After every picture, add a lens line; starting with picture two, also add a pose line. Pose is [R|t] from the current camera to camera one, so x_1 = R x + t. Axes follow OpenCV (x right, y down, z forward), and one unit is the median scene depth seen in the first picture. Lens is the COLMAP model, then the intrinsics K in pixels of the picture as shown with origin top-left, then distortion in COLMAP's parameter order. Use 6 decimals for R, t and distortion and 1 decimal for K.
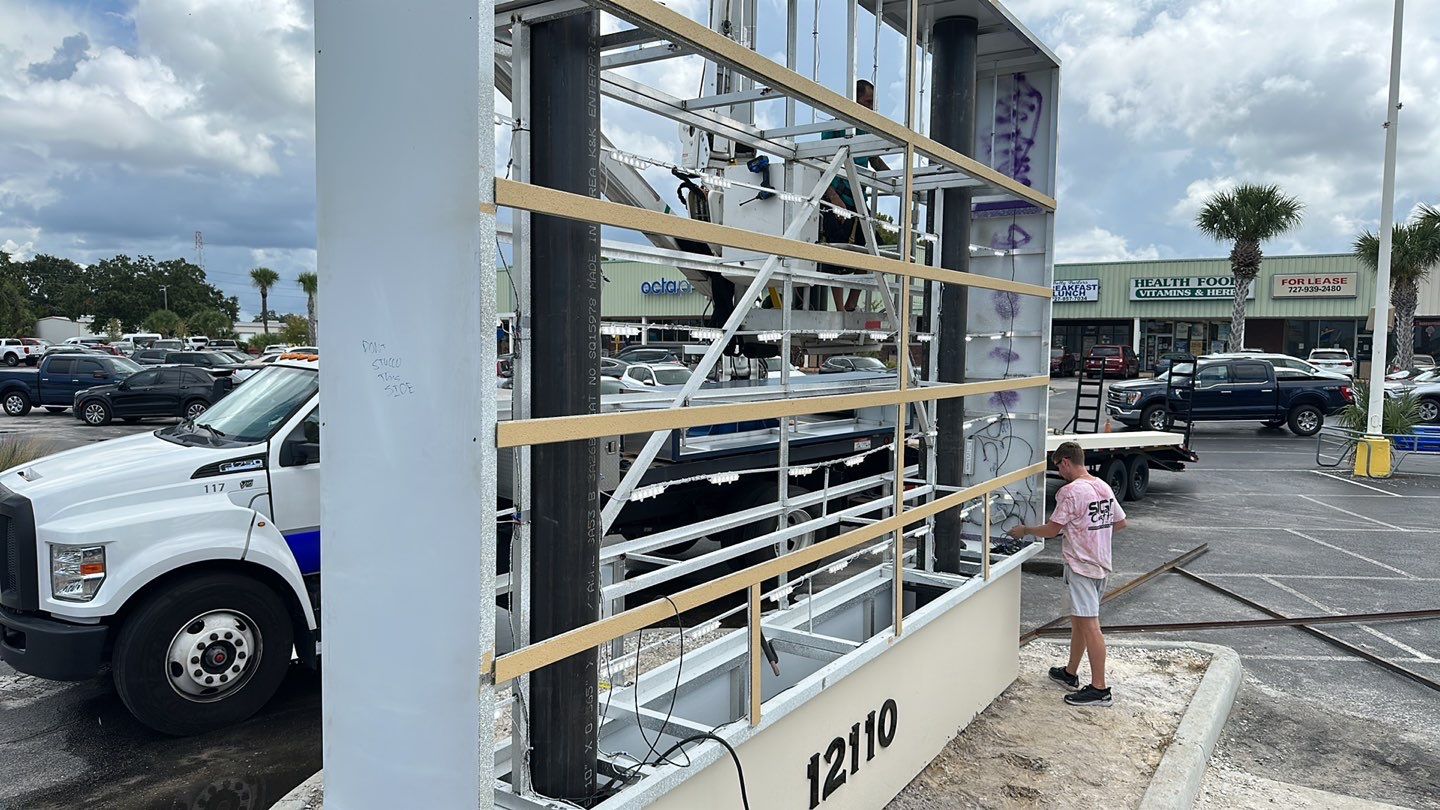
lens RADIAL K [[987.6, 0, 720.0], [0, 987.6, 405.0], [0, 0, 1]] dist [0.001633, -0.000627]
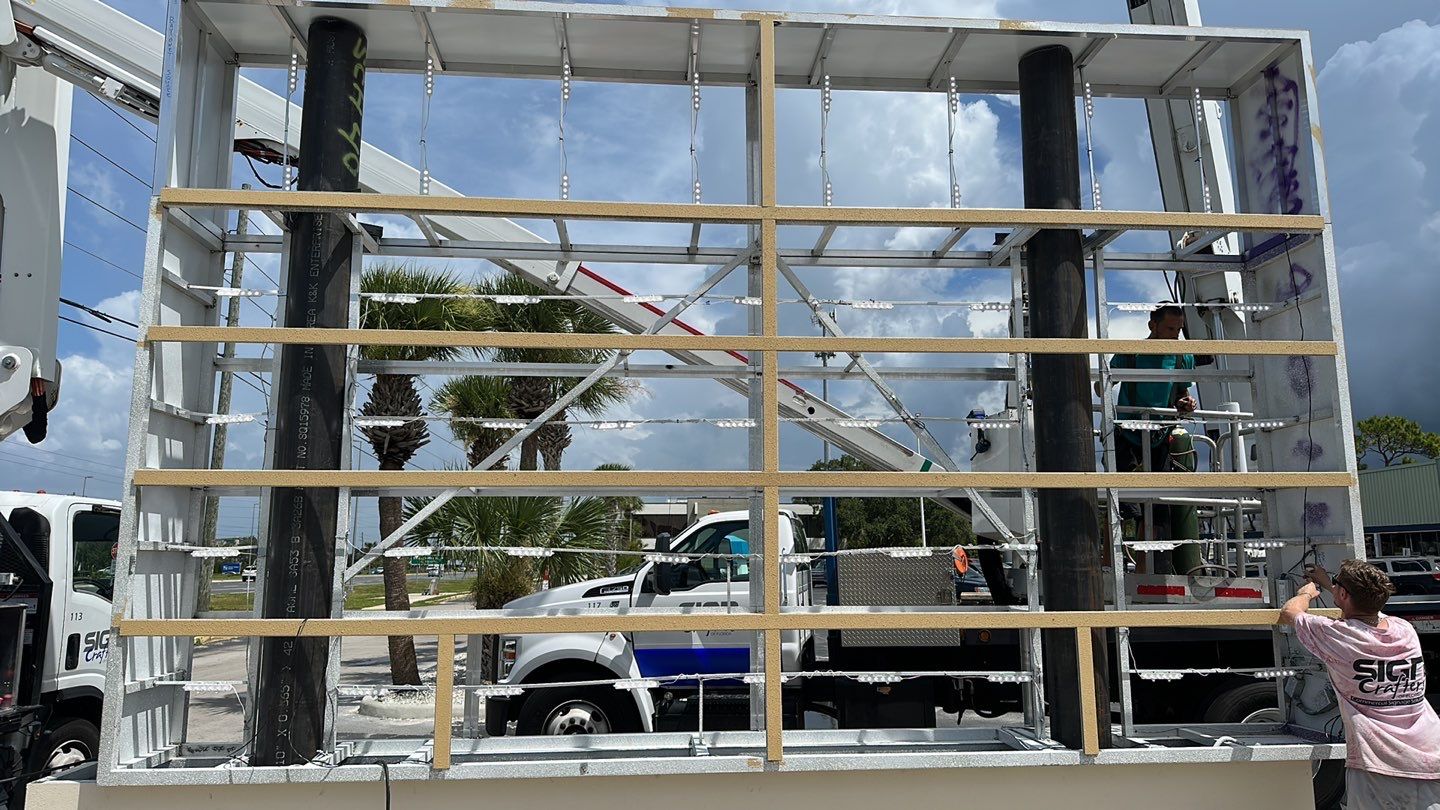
lens RADIAL K [[987.6, 0, 720.0], [0, 987.6, 405.0], [0, 0, 1]] dist [0.001633, -0.000627]
pose [[0.613541, -0.138843, -0.777361, 0.590153], [-0.033082, 0.979038, -0.200975, 0.072904], [0.788970, 0.149024, 0.596086, 0.272978]]
